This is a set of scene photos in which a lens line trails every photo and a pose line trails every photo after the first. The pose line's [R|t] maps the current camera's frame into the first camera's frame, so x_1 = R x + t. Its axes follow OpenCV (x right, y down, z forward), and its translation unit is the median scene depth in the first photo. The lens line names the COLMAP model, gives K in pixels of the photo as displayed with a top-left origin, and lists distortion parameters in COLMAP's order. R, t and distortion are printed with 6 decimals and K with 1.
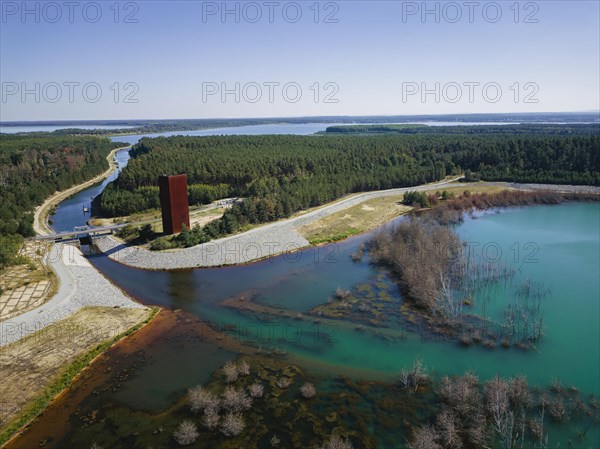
lens RADIAL K [[435.3, 0, 300.0], [0, 435.3, 224.5], [0, 0, 1]] dist [0.003958, -0.002686]
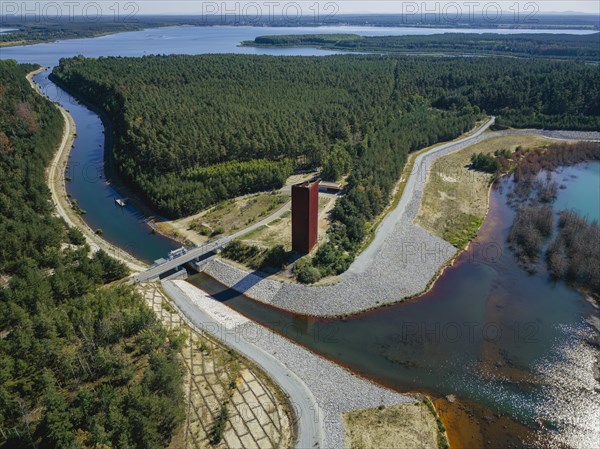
lens RADIAL K [[435.3, 0, 300.0], [0, 435.3, 224.5], [0, 0, 1]] dist [0.003958, -0.002686]
pose [[0.975061, -0.081587, 0.206398, -0.353210], [0.037122, 0.976833, 0.210760, -0.151806], [-0.218812, -0.197841, 0.955500, 0.180982]]
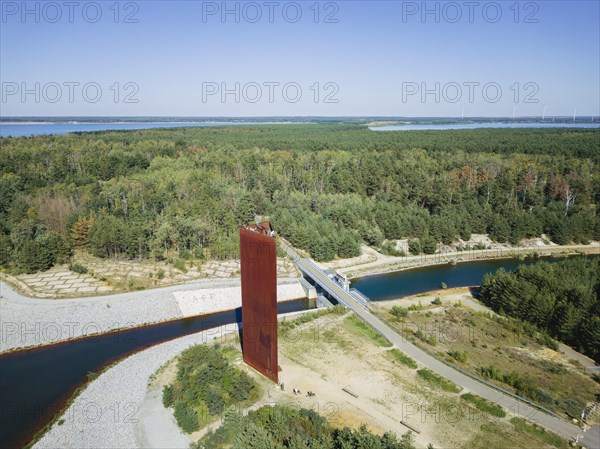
lens RADIAL K [[435.3, 0, 300.0], [0, 435.3, 224.5], [0, 0, 1]] dist [0.003958, -0.002686]
pose [[-0.242931, 0.245958, -0.938344, 0.038749], [-0.230749, 0.924903, 0.302174, -0.175548], [0.942199, 0.289929, -0.167933, 0.816061]]
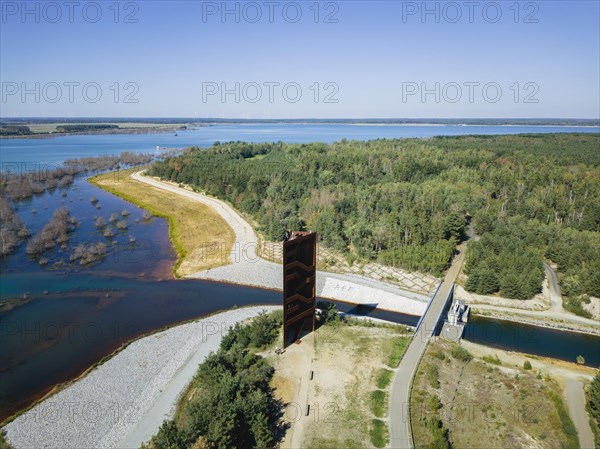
lens RADIAL K [[435.3, 0, 300.0], [0, 435.3, 224.5], [0, 0, 1]] dist [0.003958, -0.002686]
pose [[-0.883948, 0.123065, -0.451099, -0.049378], [-0.102919, 0.889875, 0.444443, -0.262981], [0.456117, 0.439291, -0.773938, 1.042252]]
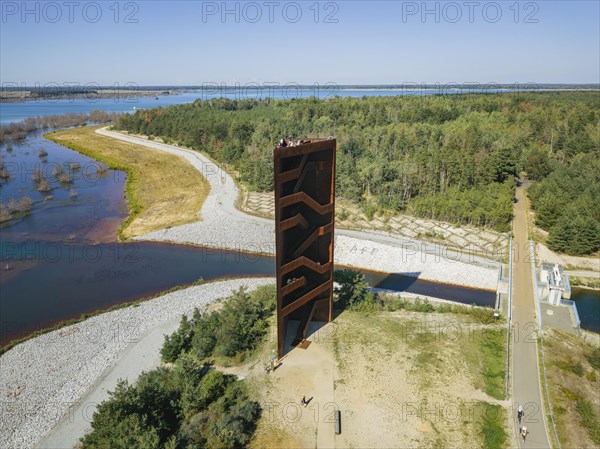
lens RADIAL K [[435.3, 0, 300.0], [0, 435.3, 224.5], [0, 0, 1]] dist [0.003958, -0.002686]
pose [[-0.870829, 0.165368, -0.462937, -0.122089], [-0.103045, 0.859393, 0.500824, -0.149317], [0.480665, 0.483835, -0.731344, 0.908726]]
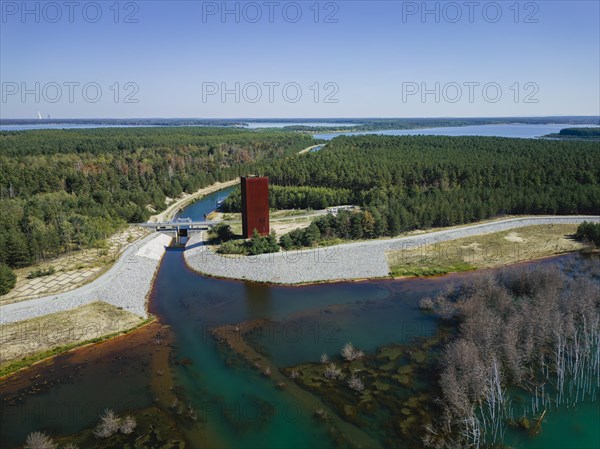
lens RADIAL K [[435.3, 0, 300.0], [0, 435.3, 224.5], [0, 0, 1]] dist [0.003958, -0.002686]
pose [[0.874008, 0.125037, -0.469549, 0.188081], [-0.123728, 0.991741, 0.033789, -0.040989], [0.469896, 0.028565, 0.882260, 0.164379]]
